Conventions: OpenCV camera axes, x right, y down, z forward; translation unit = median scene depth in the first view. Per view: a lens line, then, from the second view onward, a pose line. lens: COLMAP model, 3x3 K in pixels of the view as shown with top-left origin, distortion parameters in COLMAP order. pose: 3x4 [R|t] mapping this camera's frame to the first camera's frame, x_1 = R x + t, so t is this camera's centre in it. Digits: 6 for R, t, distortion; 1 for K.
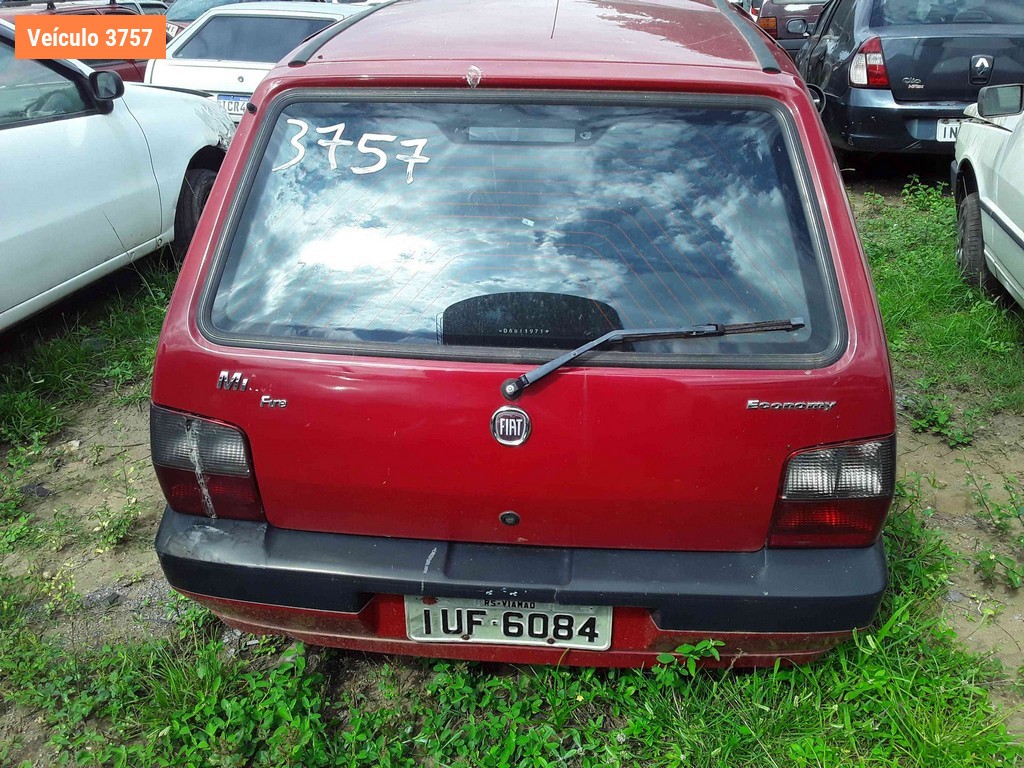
lens RADIAL K [[940.4, 0, 512.0], [0, 940.4, 384.0], [0, 0, 1]] dist [0.115562, -0.254017]
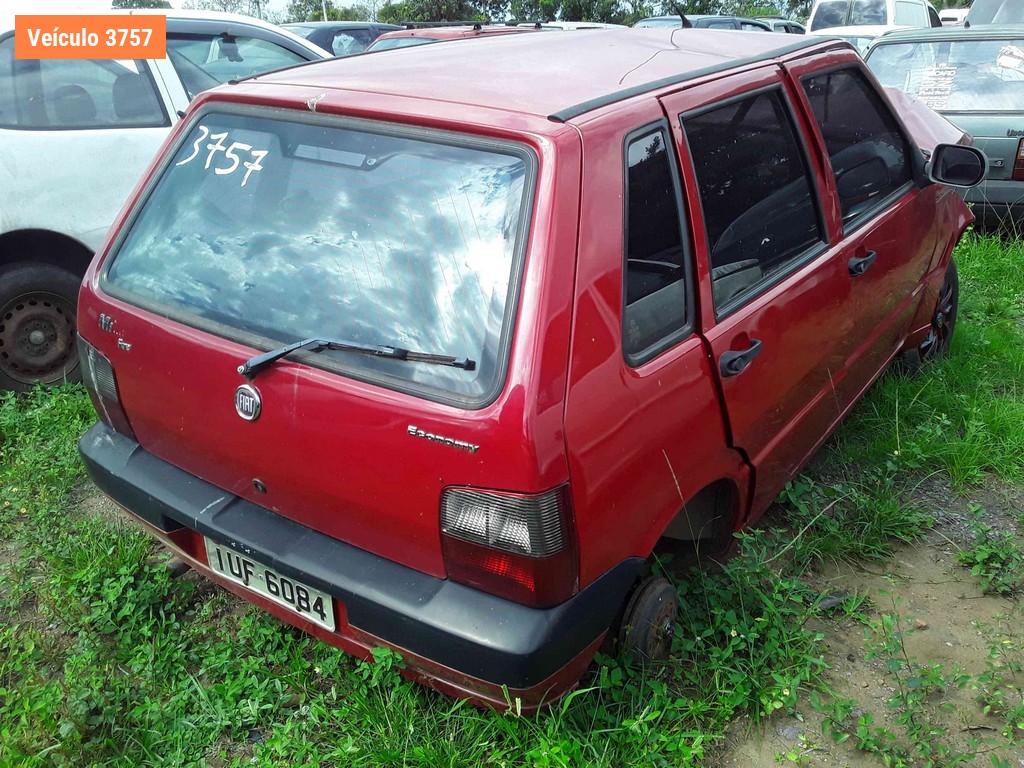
lens RADIAL K [[940.4, 0, 512.0], [0, 940.4, 384.0], [0, 0, 1]] dist [0.115562, -0.254017]
pose [[0.860462, 0.205815, -0.466097, 0.765542], [-0.217013, 0.975701, 0.030214, -0.077700], [0.460989, 0.075151, 0.884218, 0.120272]]
